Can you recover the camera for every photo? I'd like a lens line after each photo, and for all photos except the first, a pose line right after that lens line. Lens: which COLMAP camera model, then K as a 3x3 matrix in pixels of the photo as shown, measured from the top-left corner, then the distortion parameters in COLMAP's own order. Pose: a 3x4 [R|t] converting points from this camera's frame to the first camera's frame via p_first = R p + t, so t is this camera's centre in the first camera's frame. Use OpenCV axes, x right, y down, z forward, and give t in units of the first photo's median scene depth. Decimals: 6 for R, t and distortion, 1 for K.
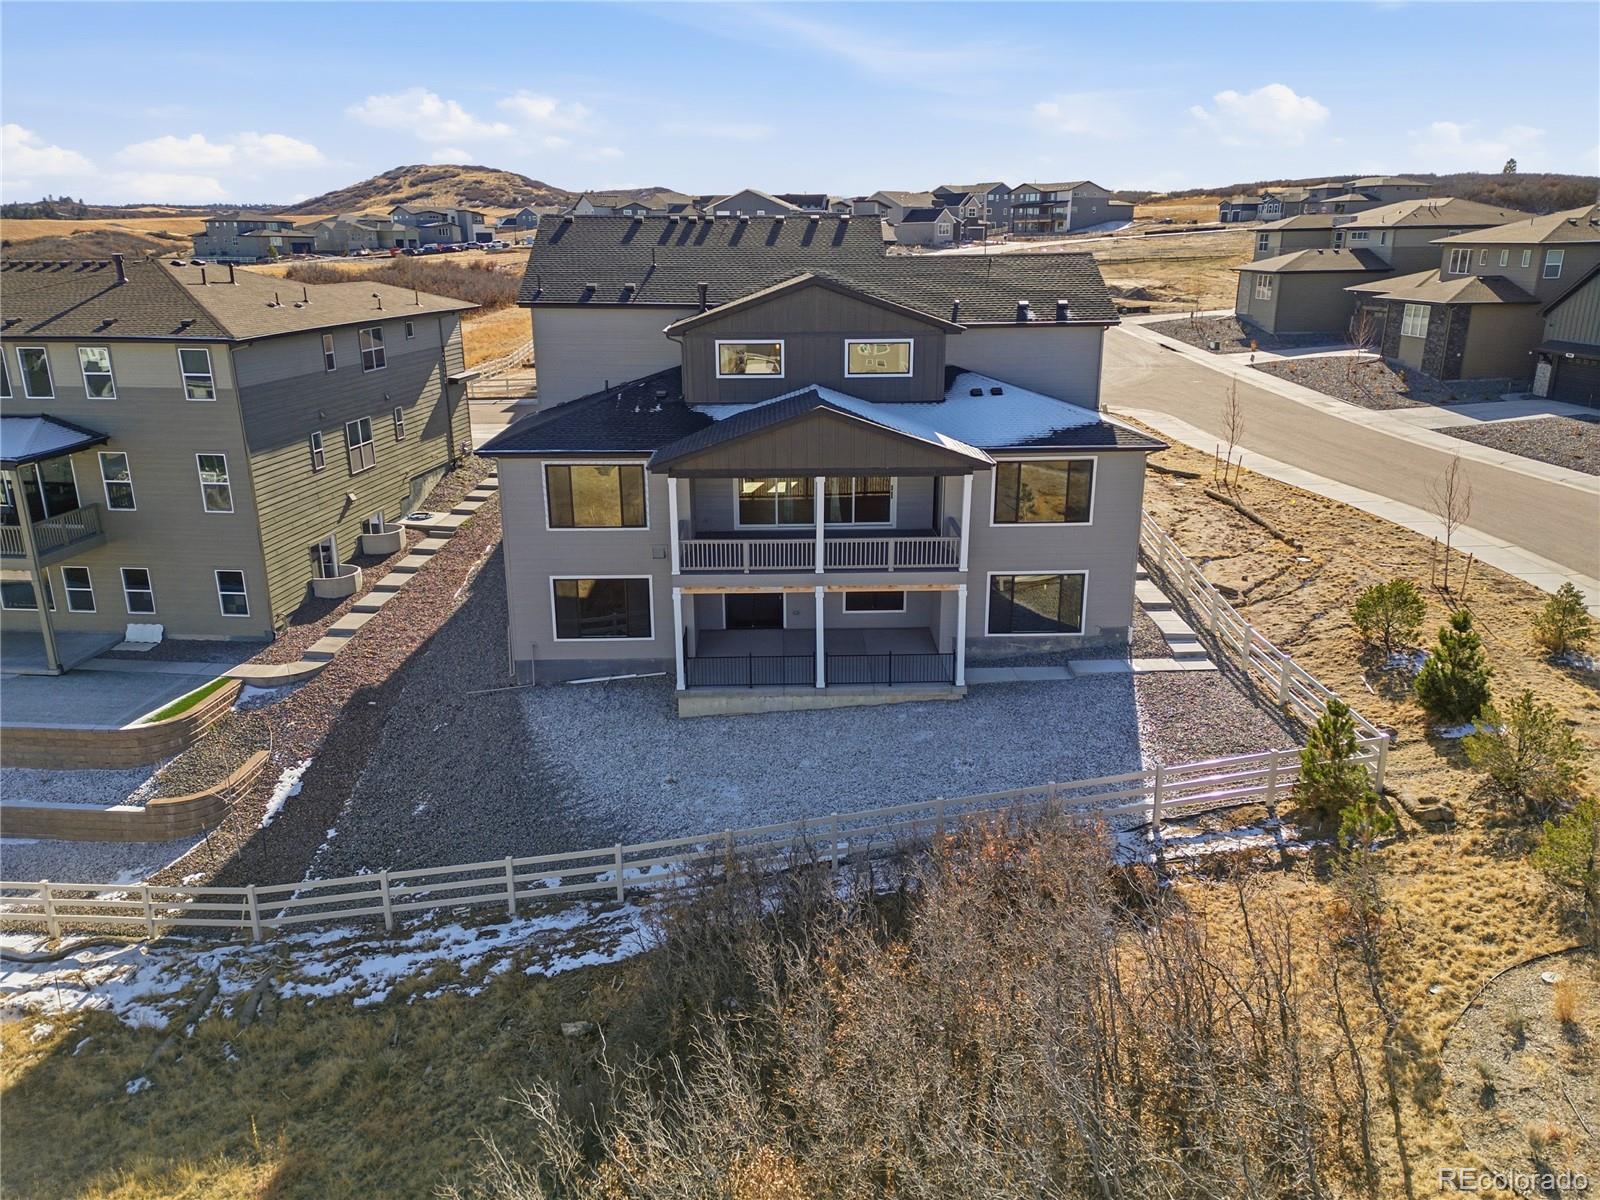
lens RADIAL K [[1132.5, 0, 800.0], [0, 1132.5, 600.0], [0, 0, 1]] dist [0.087866, -0.083867]
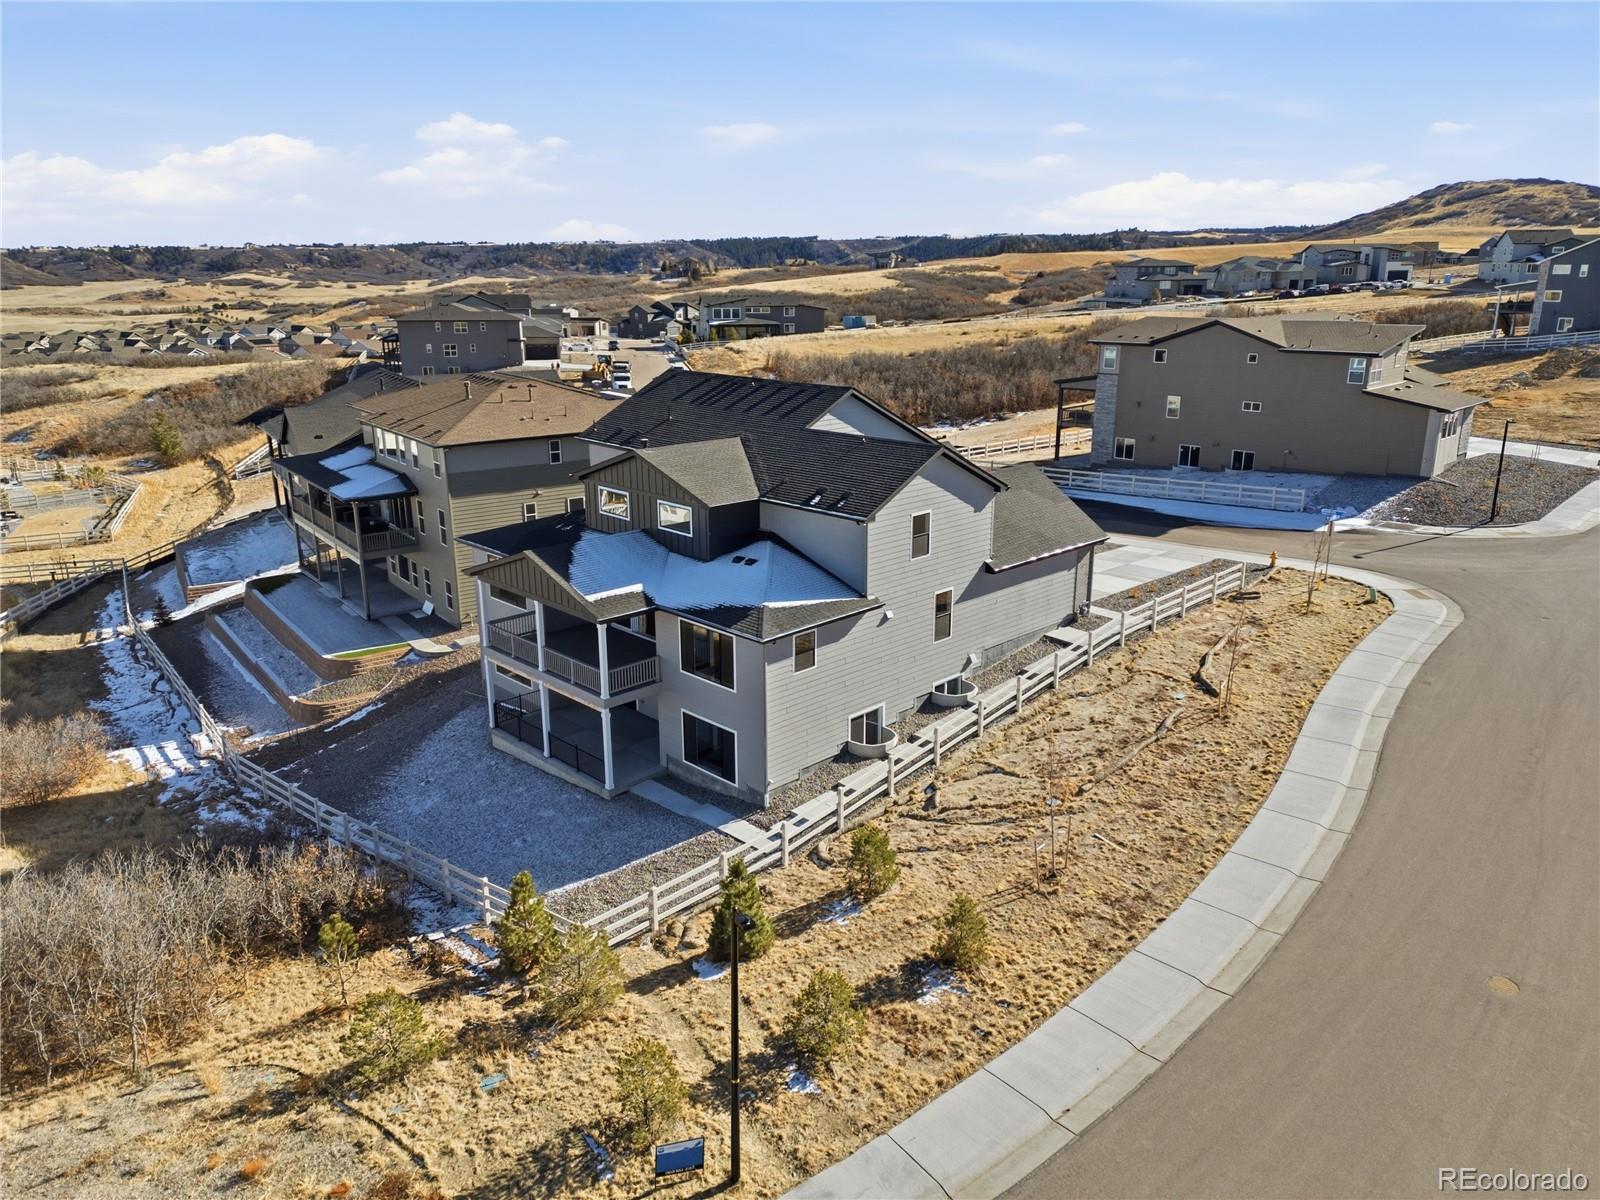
lens RADIAL K [[1132.5, 0, 800.0], [0, 1132.5, 600.0], [0, 0, 1]] dist [0.087866, -0.083867]
pose [[0.676986, 0.209325, -0.705601, 0.951740], [-0.219050, 0.972562, 0.078356, -0.228252], [0.702643, 0.101517, 0.704264, 0.219021]]
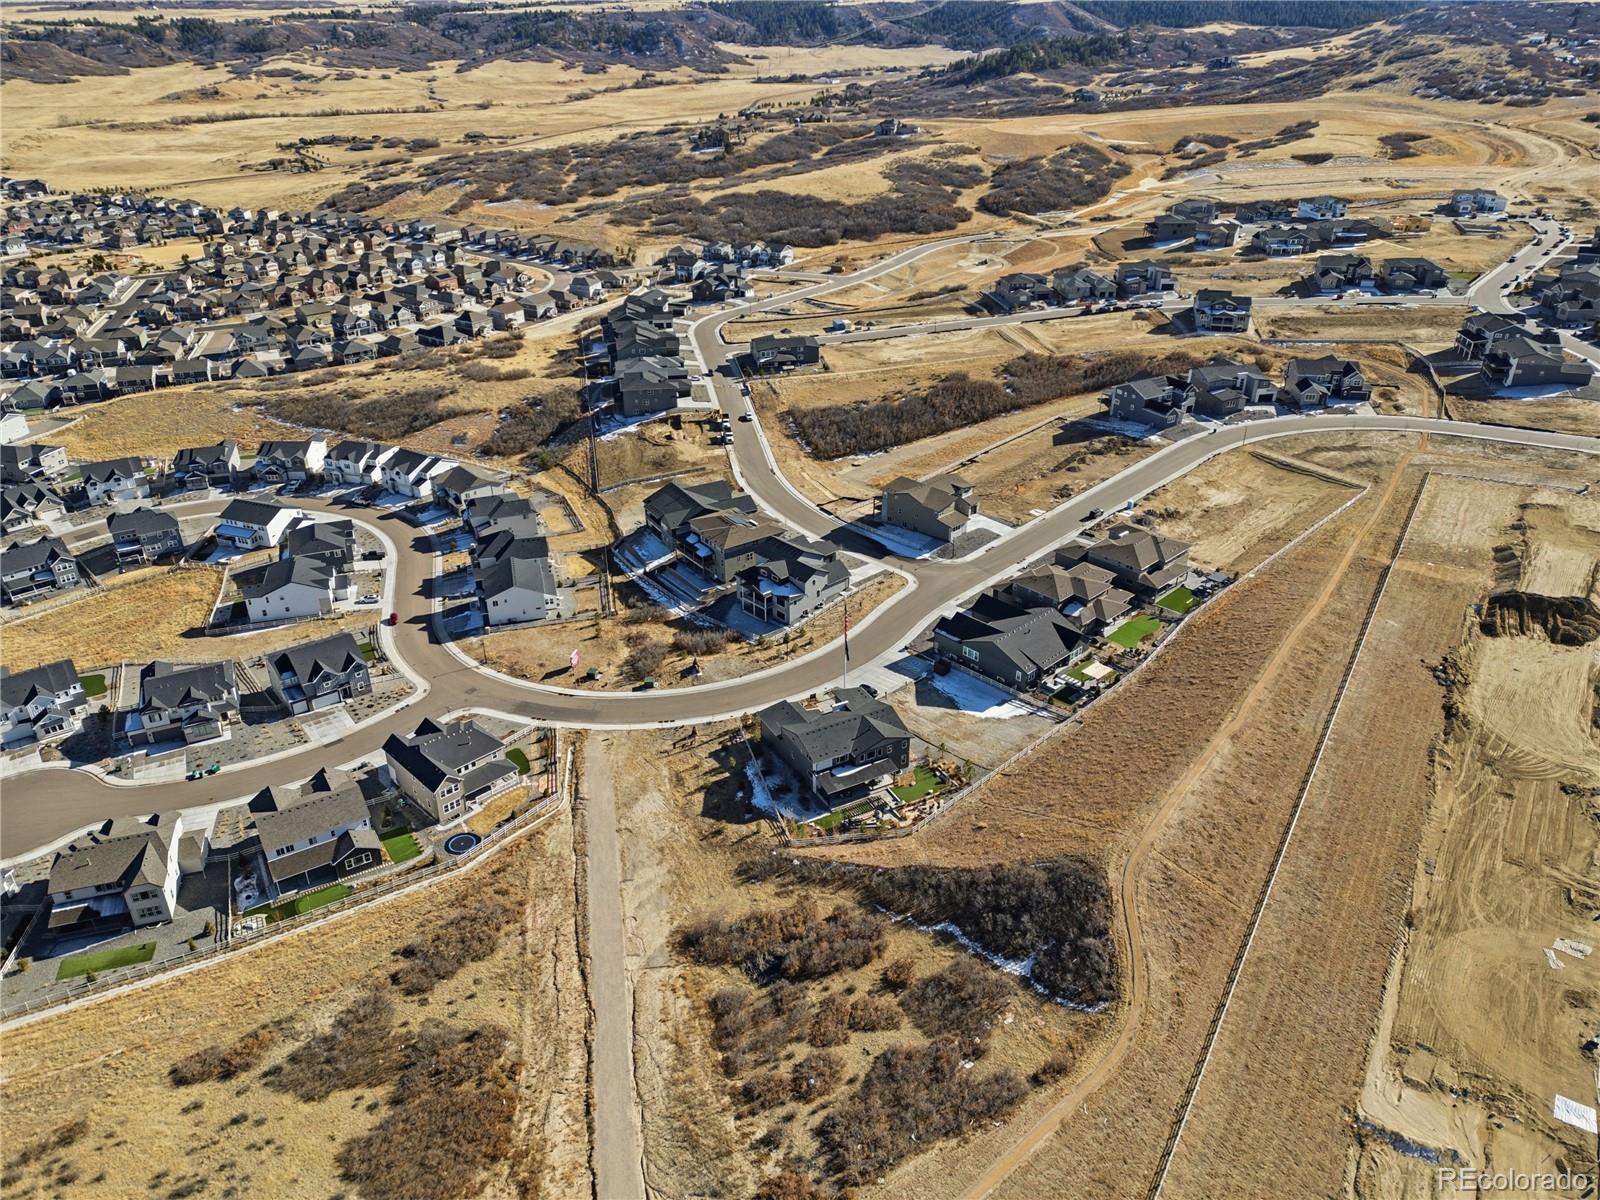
lens RADIAL K [[1132.5, 0, 800.0], [0, 1132.5, 600.0], [0, 0, 1]] dist [0.087866, -0.083867]
pose [[0.663756, 0.355268, -0.658189, 4.777109], [-0.224139, 0.934029, 0.278122, -2.030448], [0.713575, -0.037079, 0.699596, -3.837777]]
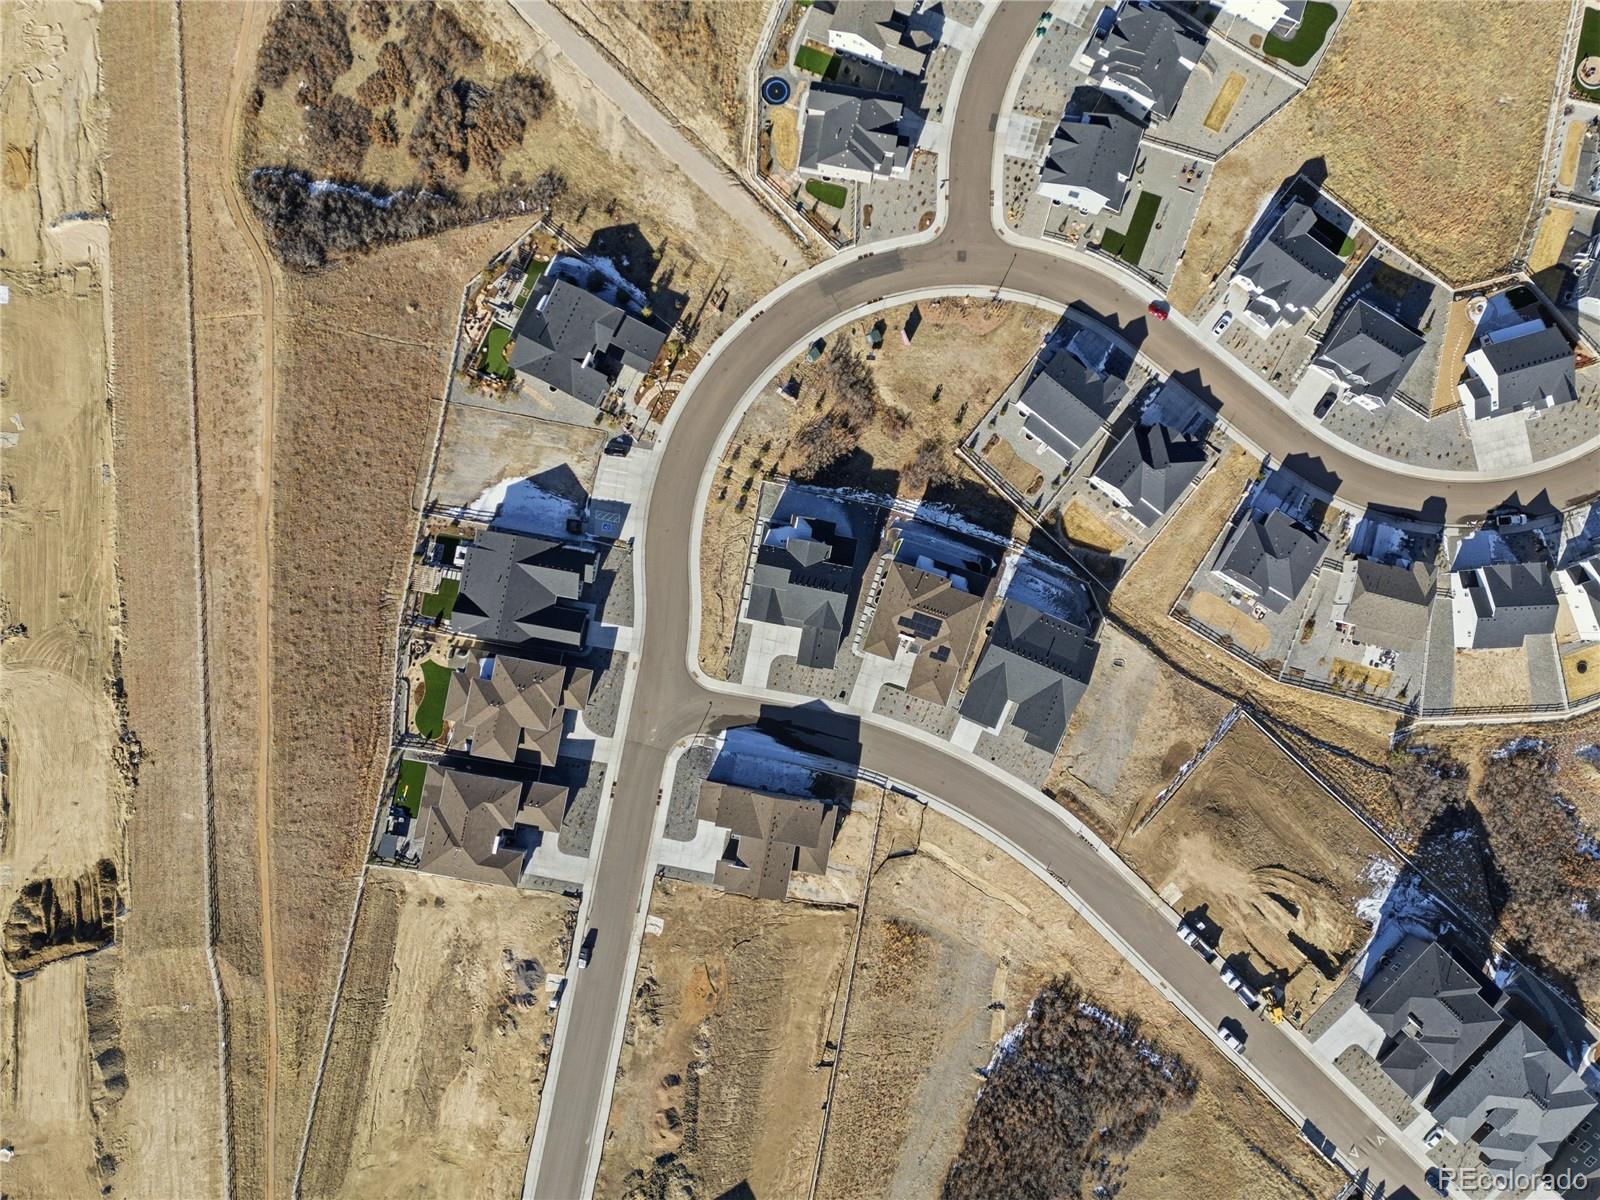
lens RADIAL K [[1132.5, 0, 800.0], [0, 1132.5, 600.0], [0, 0, 1]] dist [0.087866, -0.083867]
pose [[-0.976359, -0.216136, 0.002978, -0.057584], [0.063115, -0.271877, 0.960260, -6.131104], [-0.206737, 0.937746, 0.279091, -0.465903]]
